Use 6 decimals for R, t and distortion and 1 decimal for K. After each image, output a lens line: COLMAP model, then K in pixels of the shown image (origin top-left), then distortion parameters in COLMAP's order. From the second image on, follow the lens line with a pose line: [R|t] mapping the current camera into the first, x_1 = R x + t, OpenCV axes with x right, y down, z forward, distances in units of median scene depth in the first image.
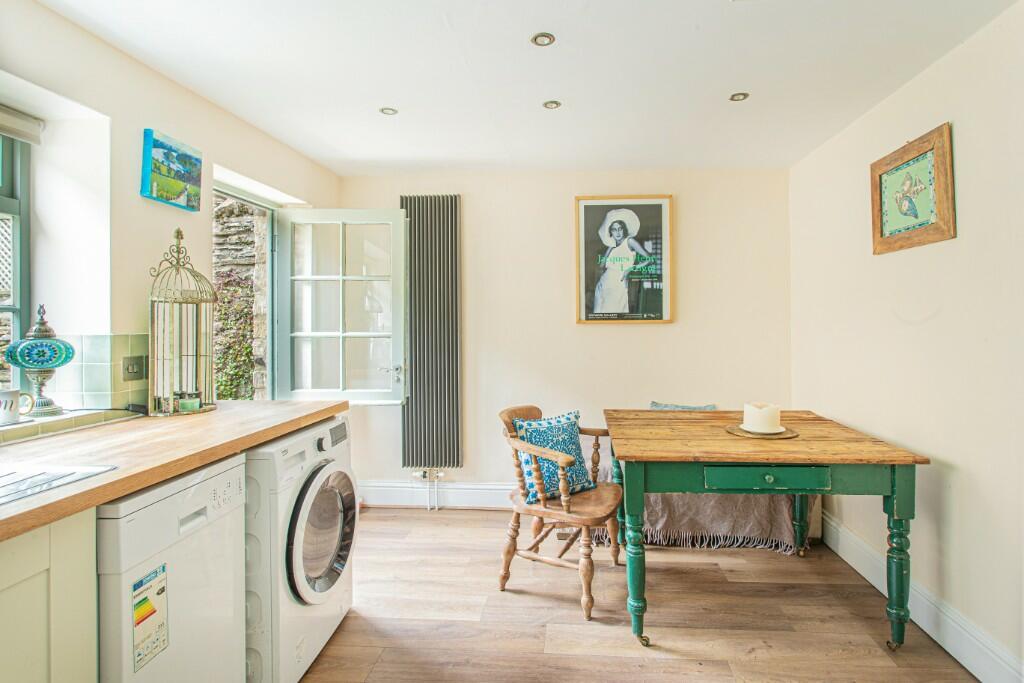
lens RADIAL K [[508.1, 0, 513.8], [0, 508.1, 321.8], [0, 0, 1]] dist [-0.009868, -0.000197]
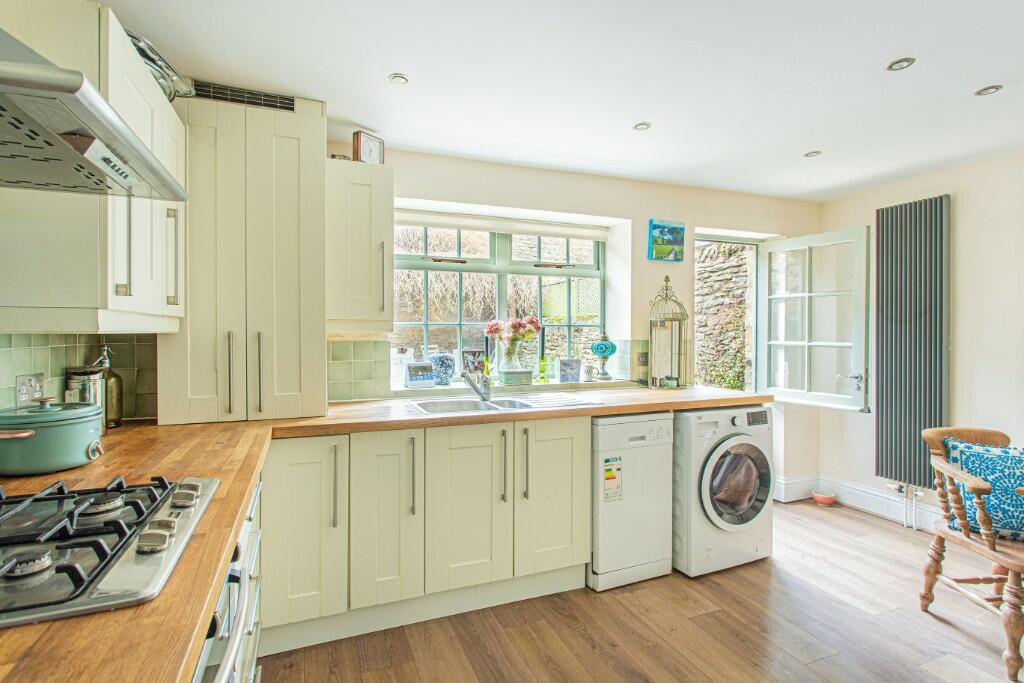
lens RADIAL K [[508.1, 0, 513.8], [0, 508.1, 321.8], [0, 0, 1]] dist [-0.009868, -0.000197]
pose [[0.436343, -0.012081, -0.899700, 0.565807], [-0.002282, 0.999892, -0.014533, -0.009079], [0.899778, 0.008394, 0.436268, -0.149673]]
